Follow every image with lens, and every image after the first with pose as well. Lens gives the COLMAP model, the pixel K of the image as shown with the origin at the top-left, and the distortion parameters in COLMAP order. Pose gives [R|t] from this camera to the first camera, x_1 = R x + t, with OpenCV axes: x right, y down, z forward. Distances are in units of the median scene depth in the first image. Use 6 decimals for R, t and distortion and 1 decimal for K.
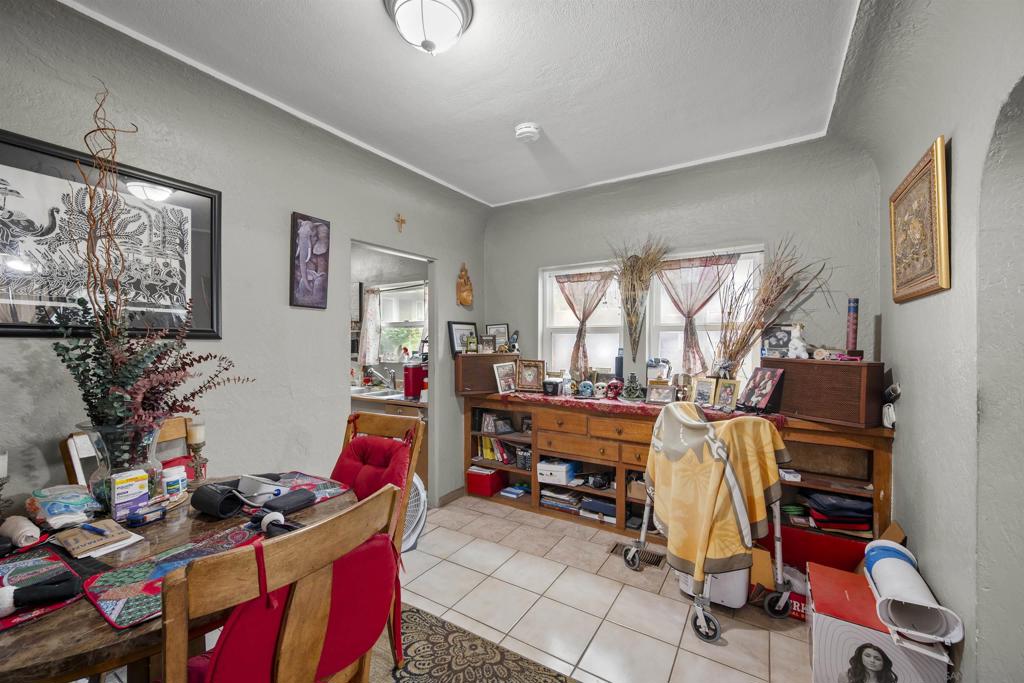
lens RADIAL K [[403.0, 0, 519.8], [0, 403.0, 343.5], [0, 0, 1]] dist [-0.003107, -0.000444]
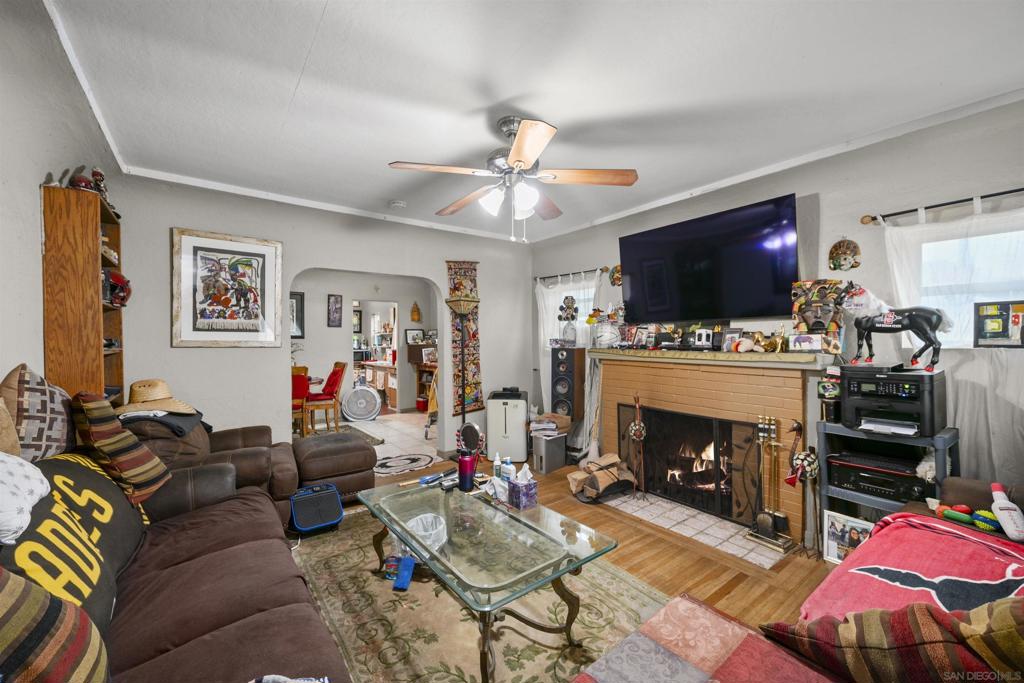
lens RADIAL K [[403.0, 0, 513.7], [0, 403.0, 342.3], [0, 0, 1]] dist [-0.003107, -0.000444]
pose [[0.941620, -0.003646, -0.336659, 1.135604], [0.005945, 0.999966, 0.005798, 0.006799], [0.336626, -0.007461, 0.941609, -0.872113]]
